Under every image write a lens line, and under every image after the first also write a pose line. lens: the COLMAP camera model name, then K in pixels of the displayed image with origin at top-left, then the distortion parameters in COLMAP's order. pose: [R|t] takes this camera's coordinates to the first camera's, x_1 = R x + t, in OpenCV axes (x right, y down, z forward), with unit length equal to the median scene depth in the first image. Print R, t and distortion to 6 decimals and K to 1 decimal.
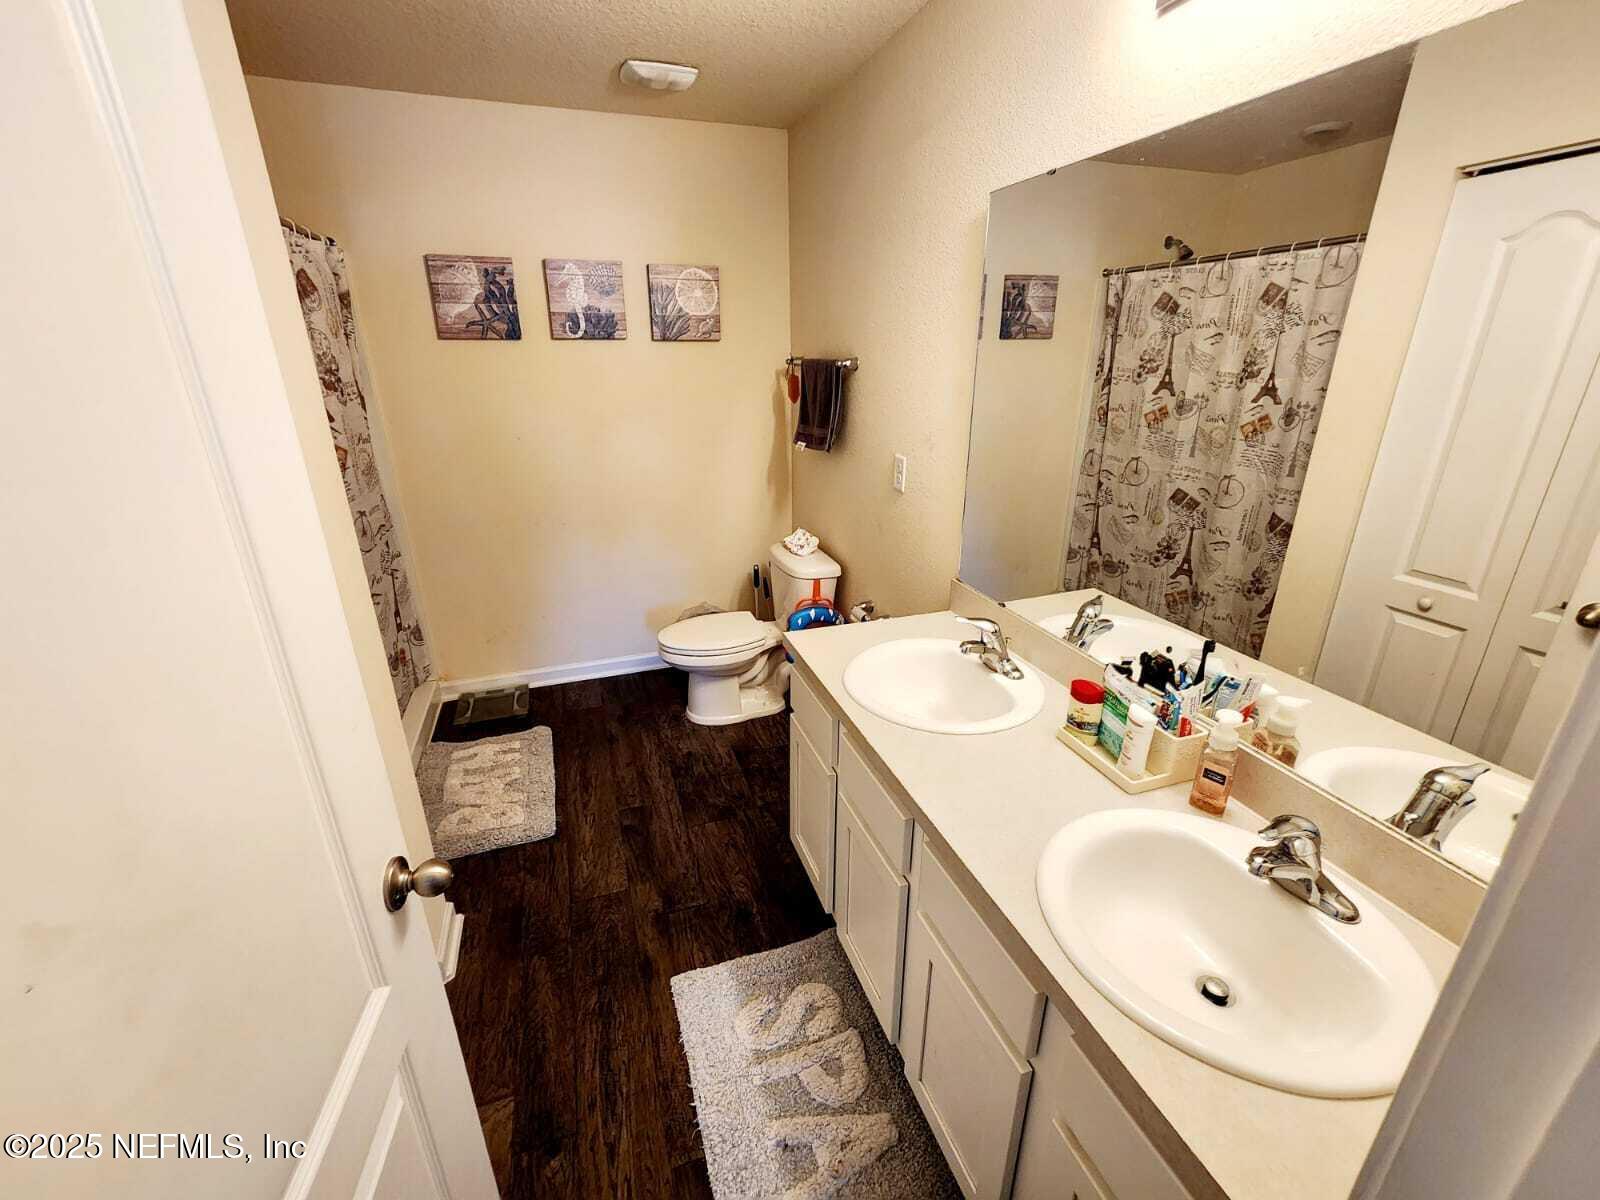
lens RADIAL K [[659.5, 0, 809.5], [0, 659.5, 597.2], [0, 0, 1]] dist [-0.001139, -0.000144]
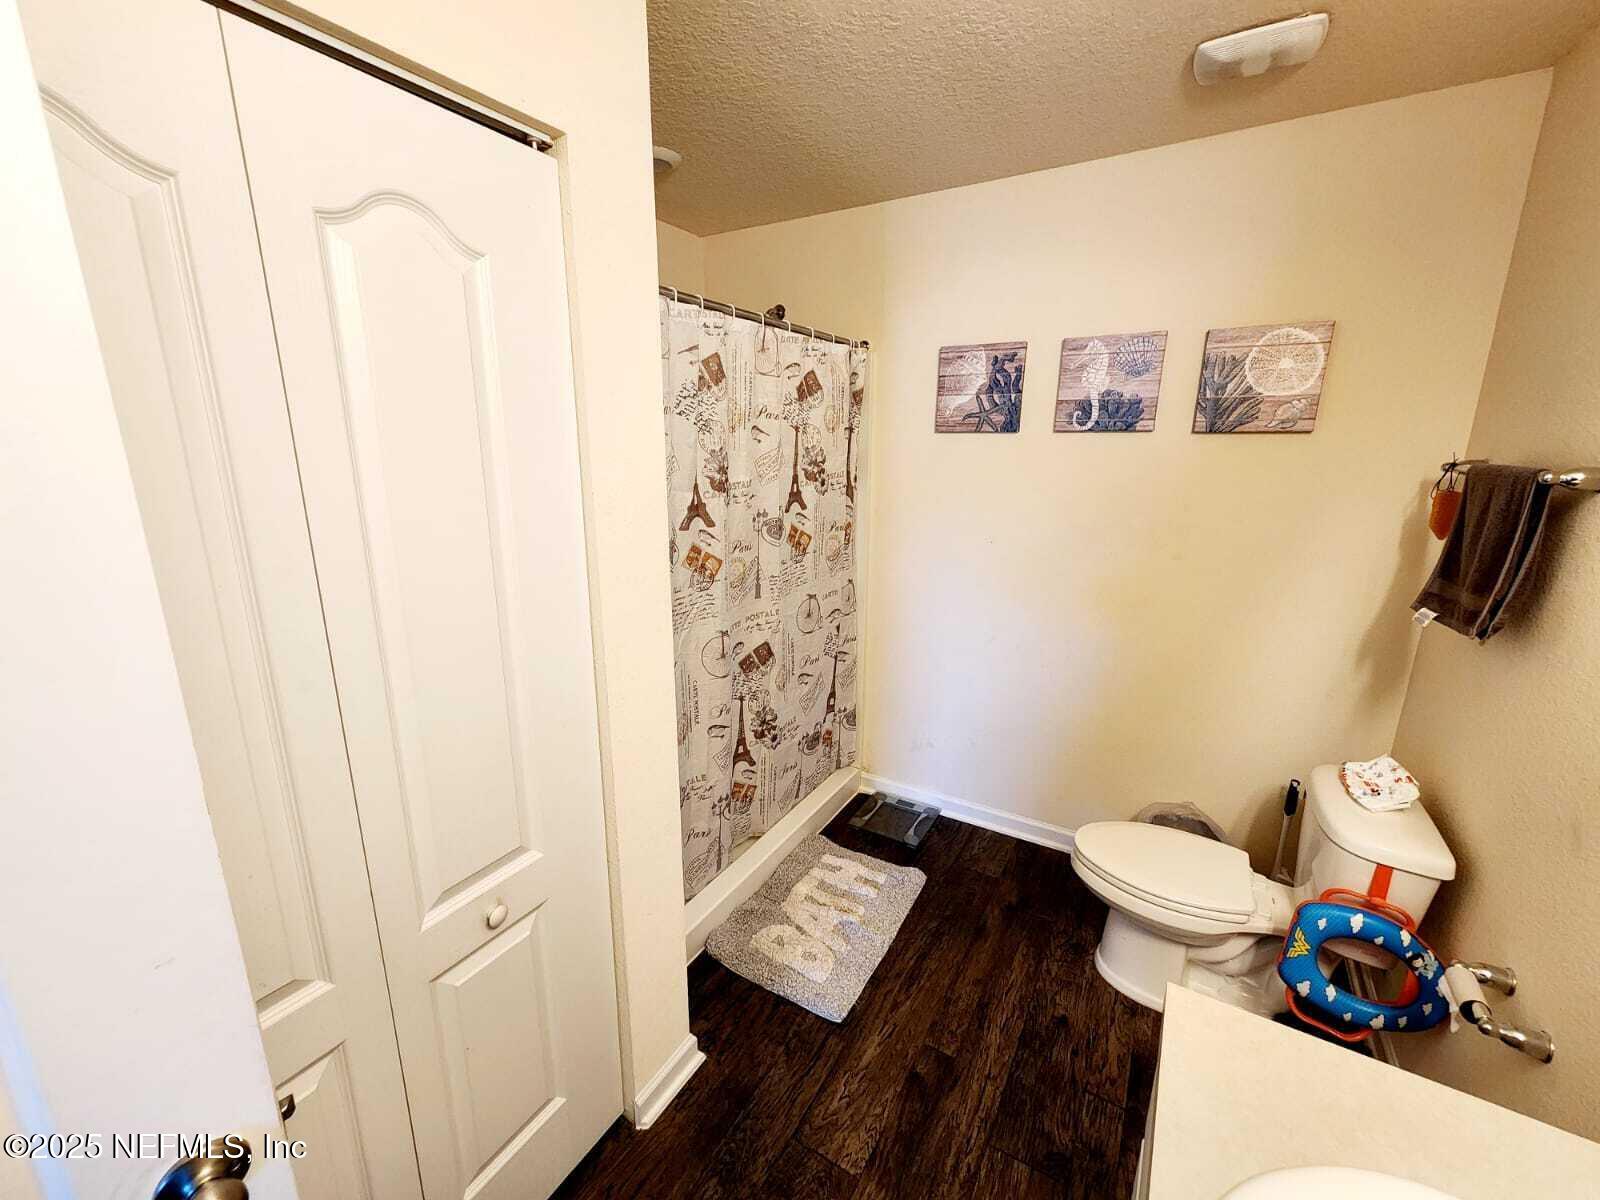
lens RADIAL K [[659.5, 0, 791.3], [0, 659.5, 606.4], [0, 0, 1]] dist [-0.001139, -0.000144]
pose [[0.626062, 0.193035, -0.755502, 0.072280], [-0.276641, 0.960836, 0.016254, -0.104324], [0.729051, 0.198827, 0.654945, 0.264832]]
